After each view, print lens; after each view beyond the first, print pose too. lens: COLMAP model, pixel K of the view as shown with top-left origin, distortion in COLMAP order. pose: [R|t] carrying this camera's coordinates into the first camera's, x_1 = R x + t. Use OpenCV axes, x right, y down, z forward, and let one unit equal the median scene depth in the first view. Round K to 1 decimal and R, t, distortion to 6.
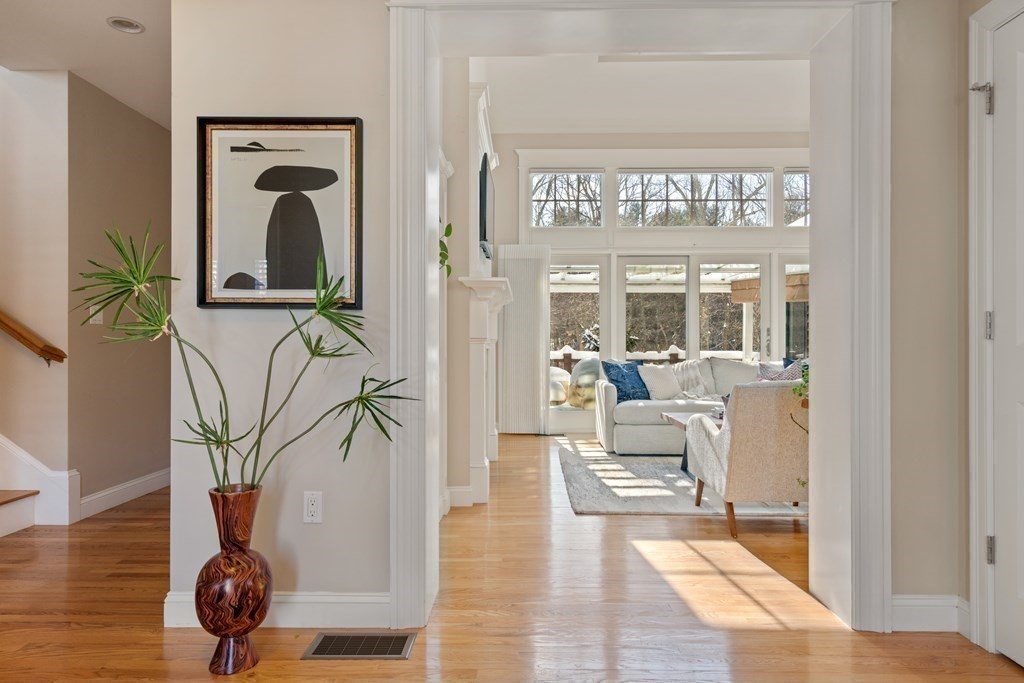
lens RADIAL K [[663.1, 0, 512.6], [0, 663.1, 341.7], [0, 0, 1]] dist [0.031184, 0.001057]
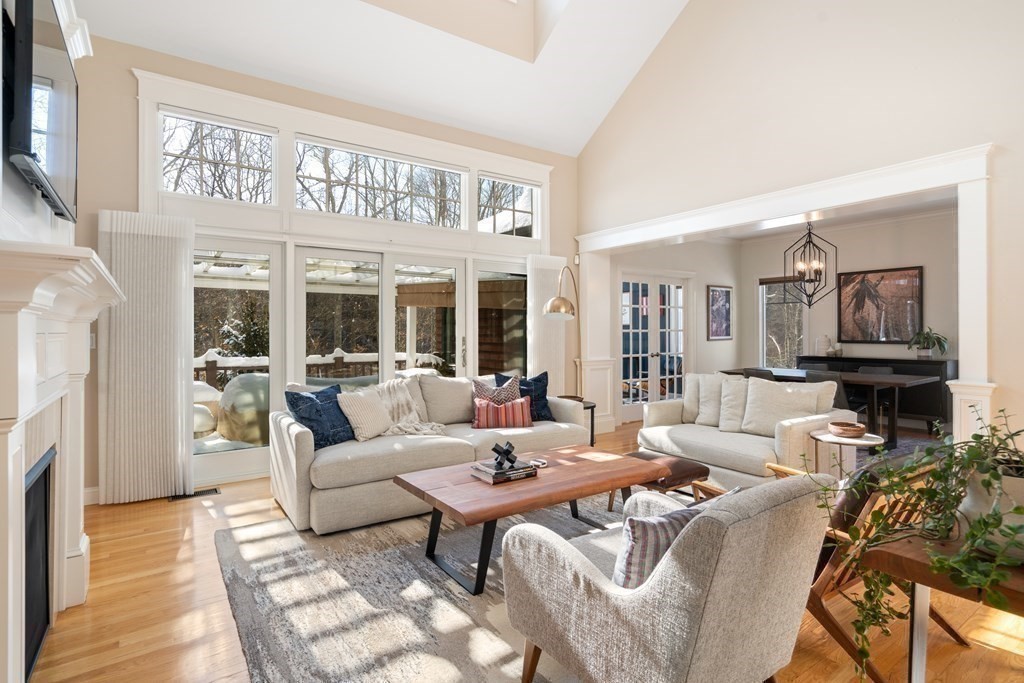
lens RADIAL K [[525.8, 0, 510.6], [0, 525.8, 332.9], [0, 0, 1]] dist [0.002569, 0.001062]
pose [[0.813942, -0.002321, 0.580941, 0.004935], [0.000158, 0.999993, 0.003773, -0.024298], [-0.580946, -0.002979, 0.813937, 0.297600]]
